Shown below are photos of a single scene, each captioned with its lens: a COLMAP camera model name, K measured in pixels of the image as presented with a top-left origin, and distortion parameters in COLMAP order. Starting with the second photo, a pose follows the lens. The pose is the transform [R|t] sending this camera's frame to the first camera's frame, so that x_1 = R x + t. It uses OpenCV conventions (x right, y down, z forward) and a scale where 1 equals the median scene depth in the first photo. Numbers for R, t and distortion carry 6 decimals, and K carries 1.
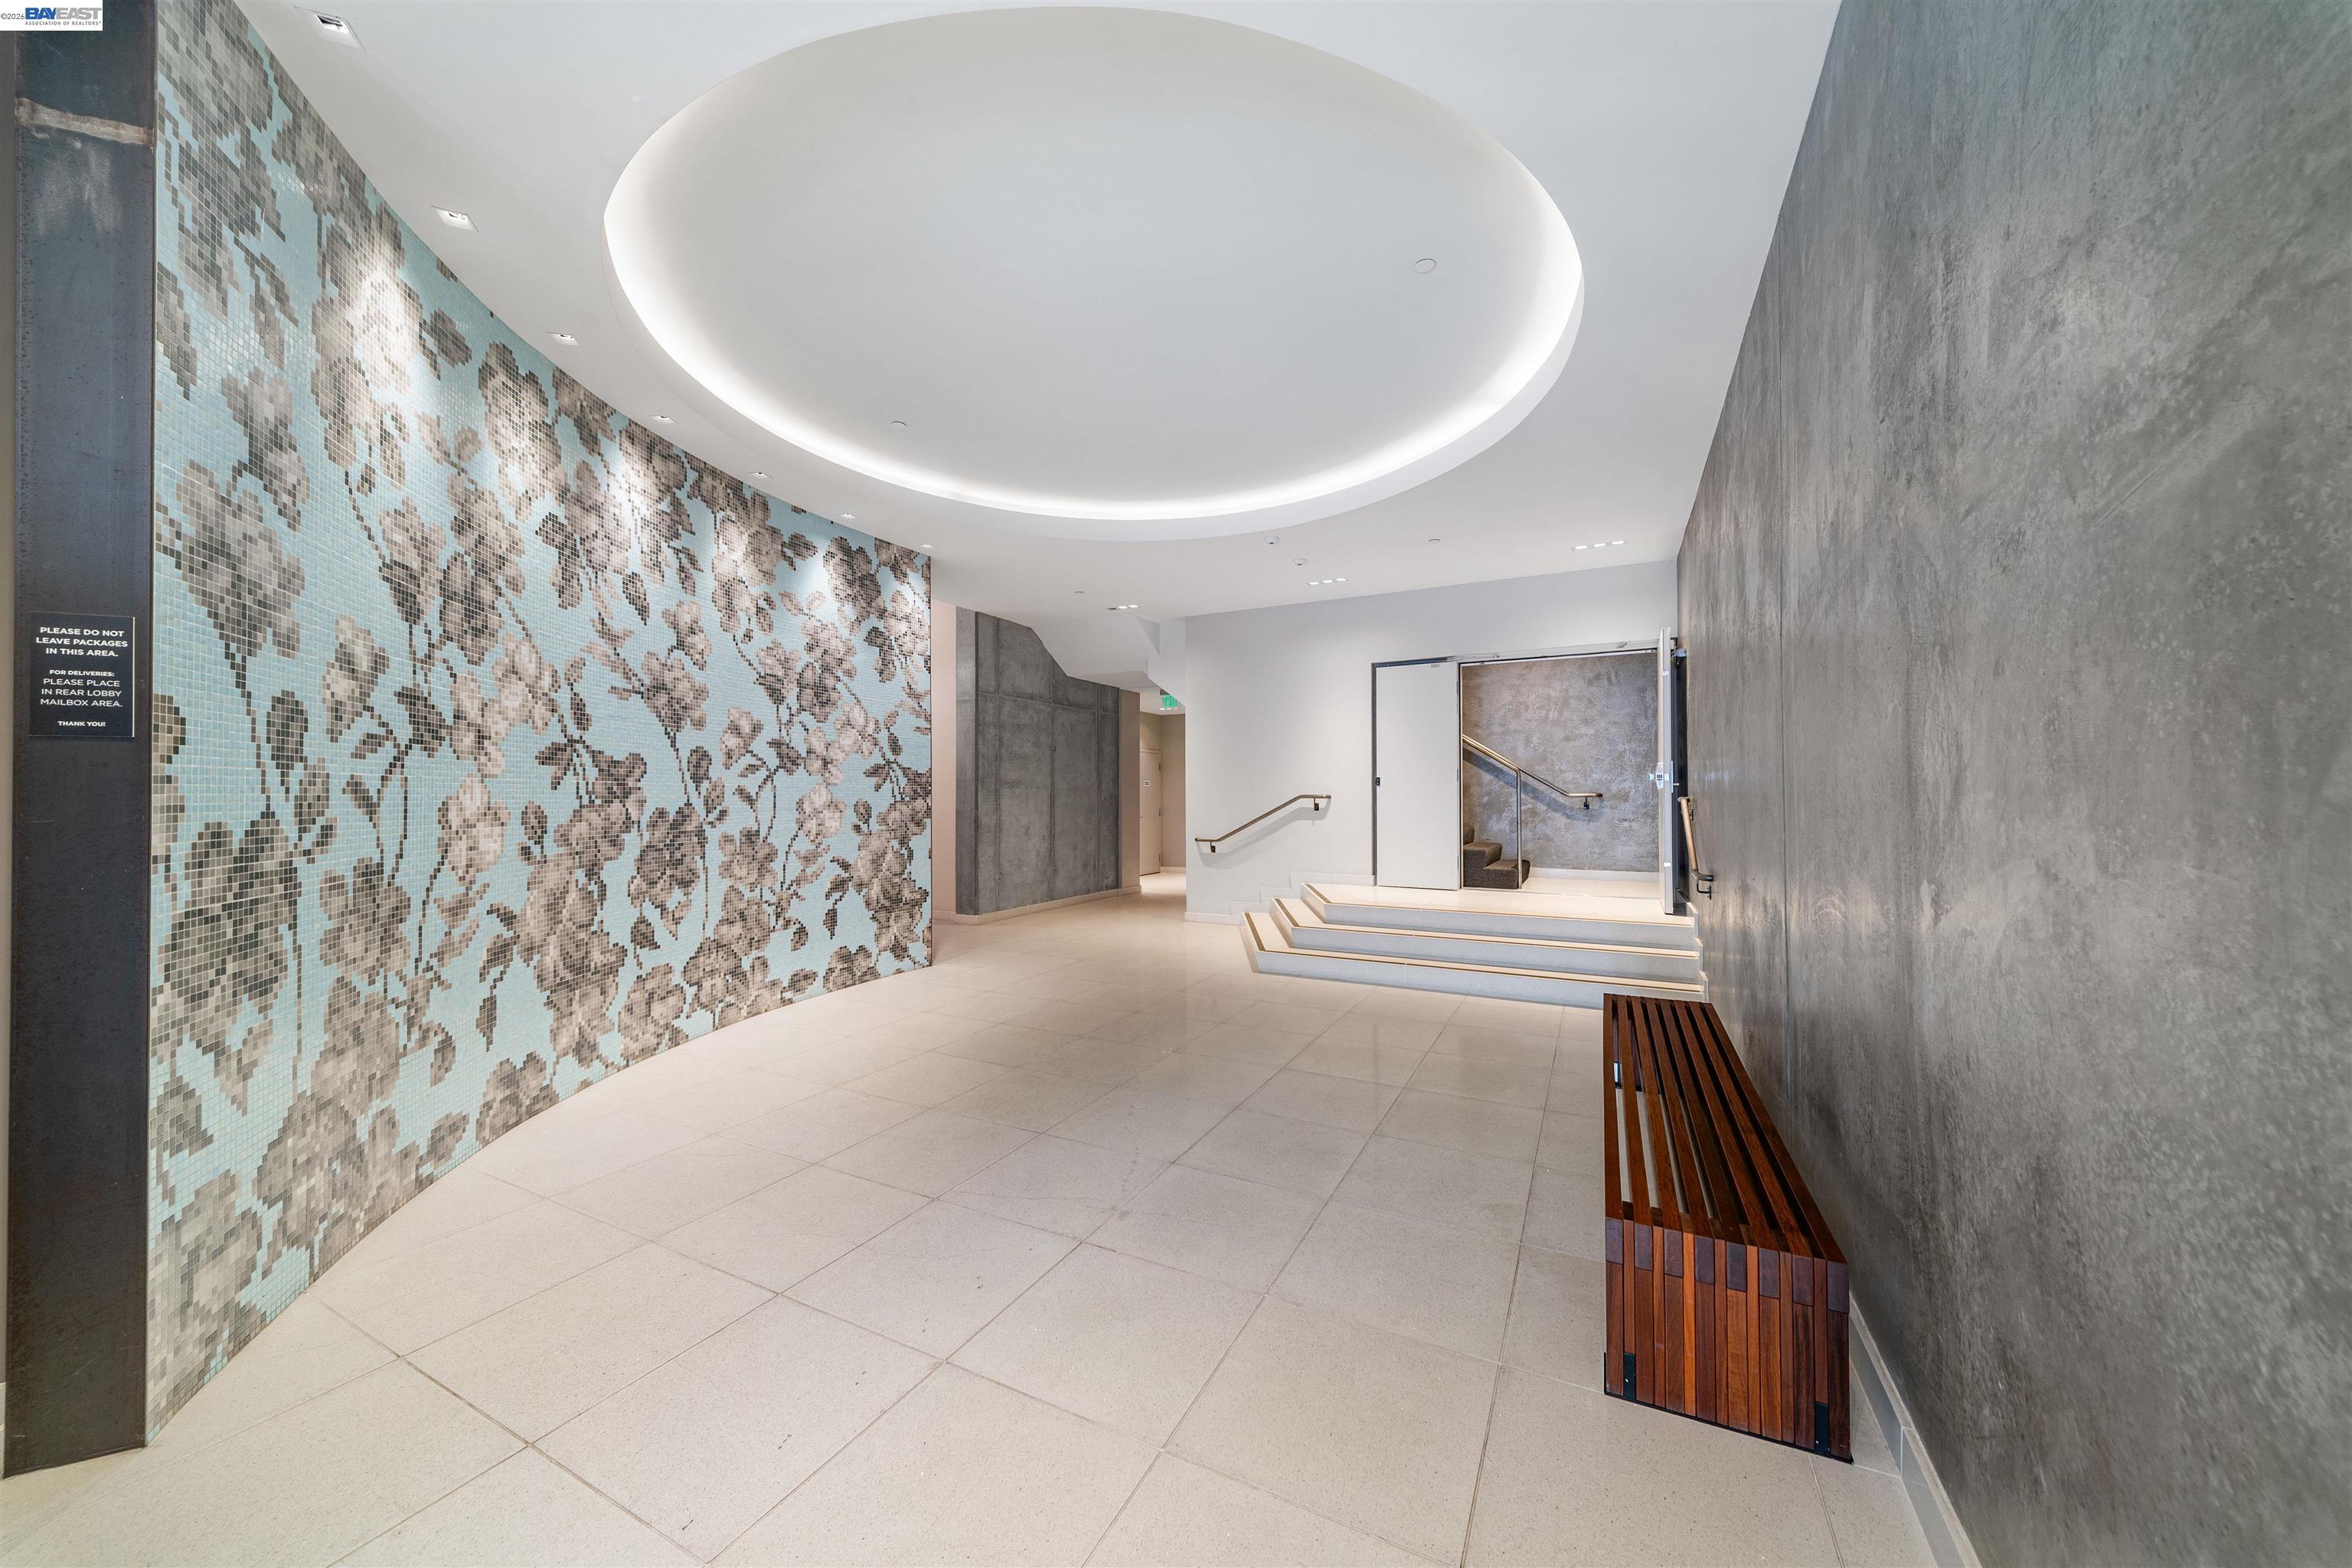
lens RADIAL K [[834.2, 0, 1188.2], [0, 834.2, 789.7], [0, 0, 1]] dist [0.002803, -0.000587]
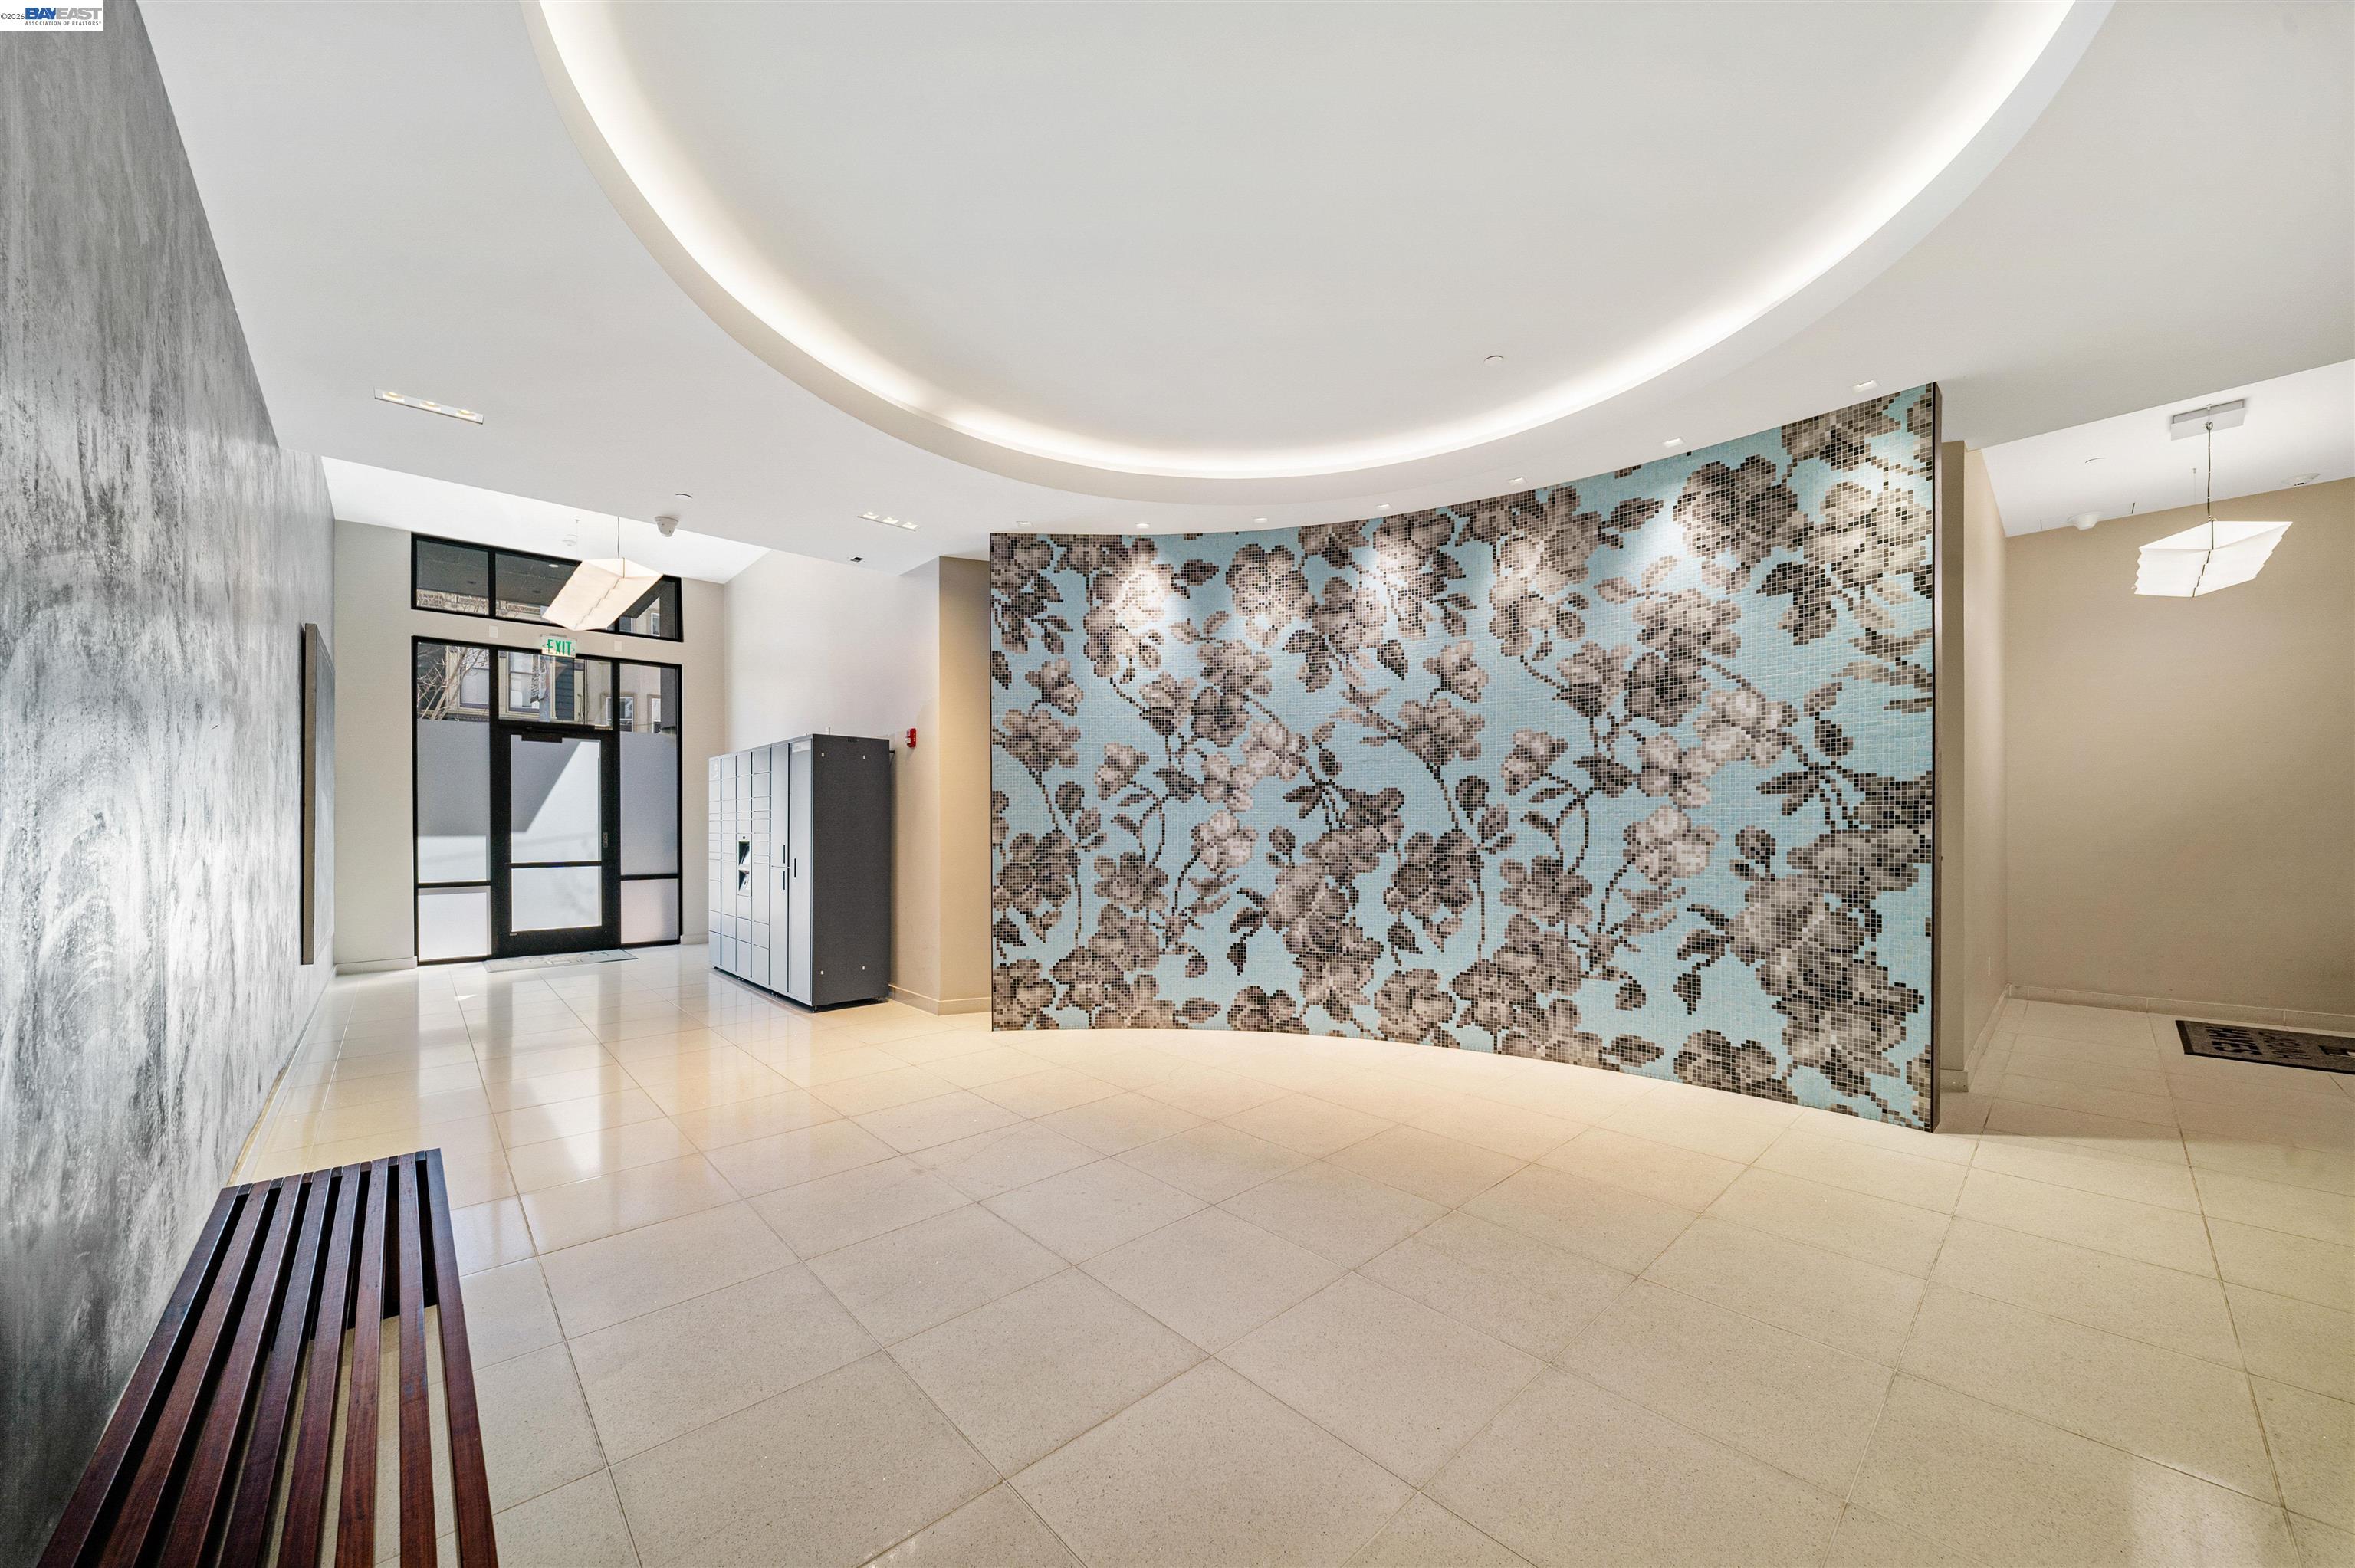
lens RADIAL K [[835.1, 0, 1191.1], [0, 835.1, 827.6], [0, 0, 1]] dist [0.002803, -0.000587]
pose [[-0.352996, 0.007060, -0.935598, 0.492017], [0.009793, 0.999945, 0.003851, 0.005802], [0.935574, -0.007803, -0.353046, 0.971600]]
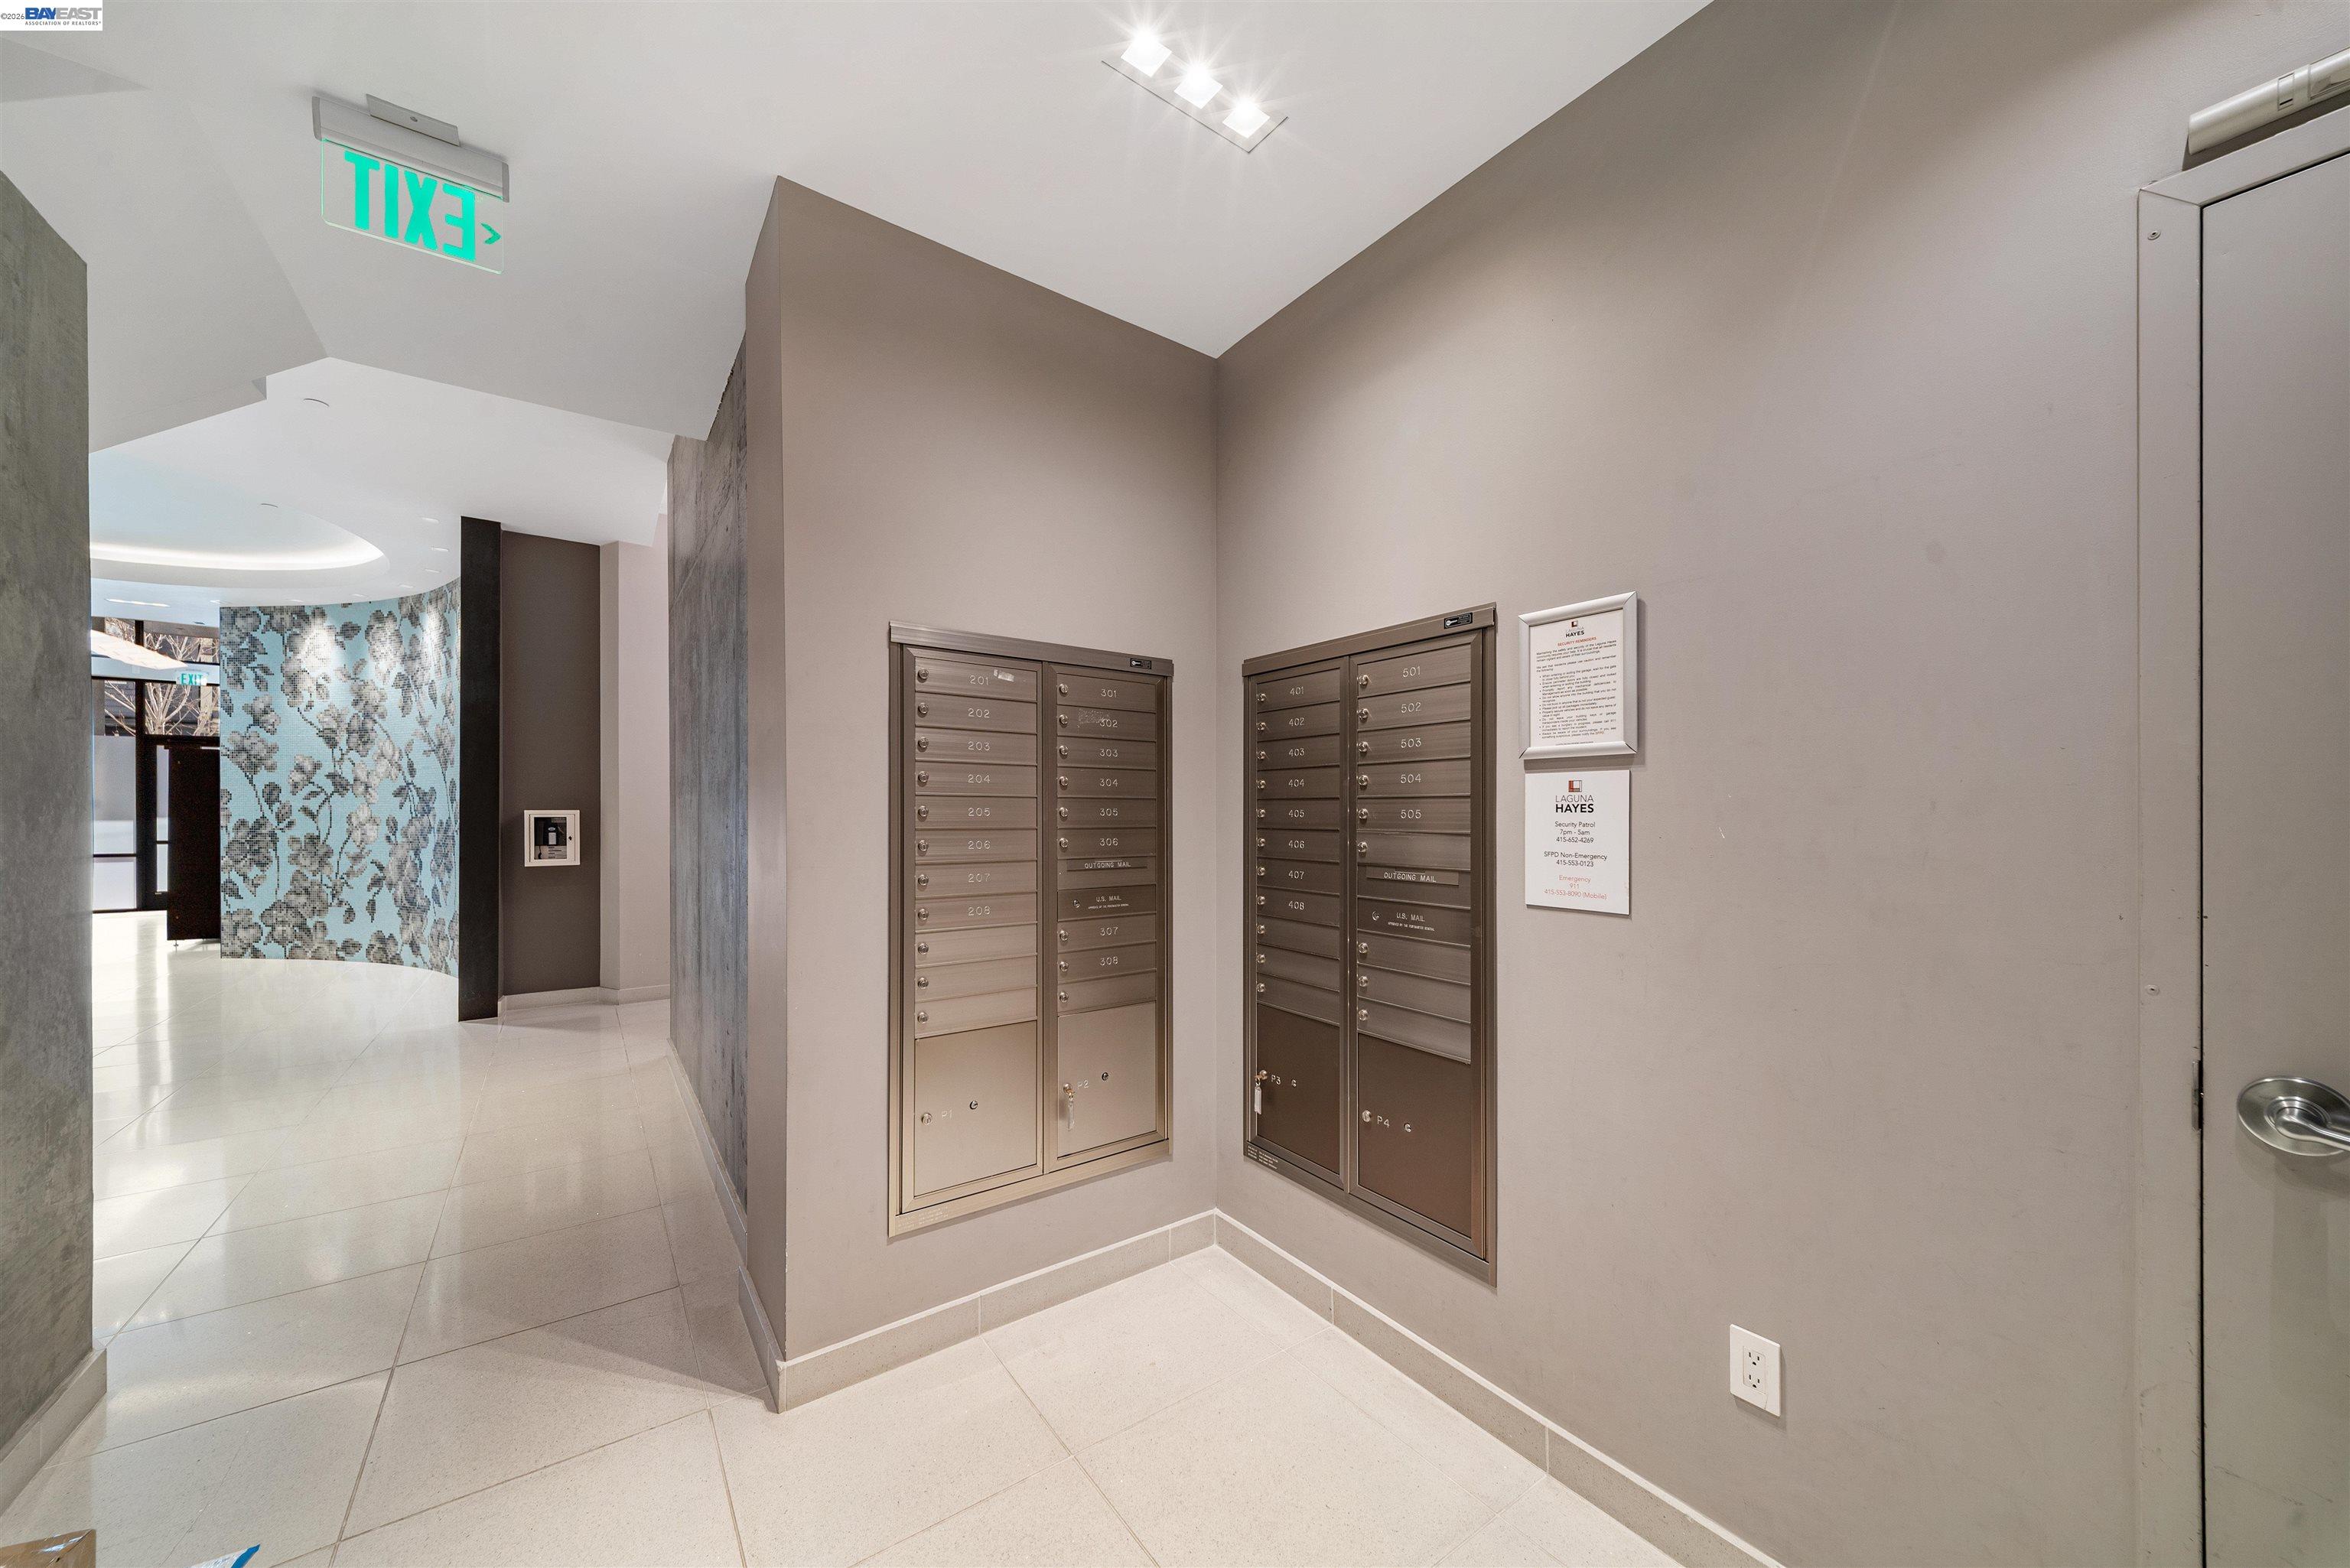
lens RADIAL K [[833.4, 0, 1169.1], [0, 833.4, 817.0], [0, 0, 1]] dist [0.002803, -0.000587]
pose [[-0.466753, 0.005174, -0.884373, 0.113281], [0.006242, 0.999977, 0.002556, 0.018578], [0.884366, -0.004327, -0.466775, 2.604335]]
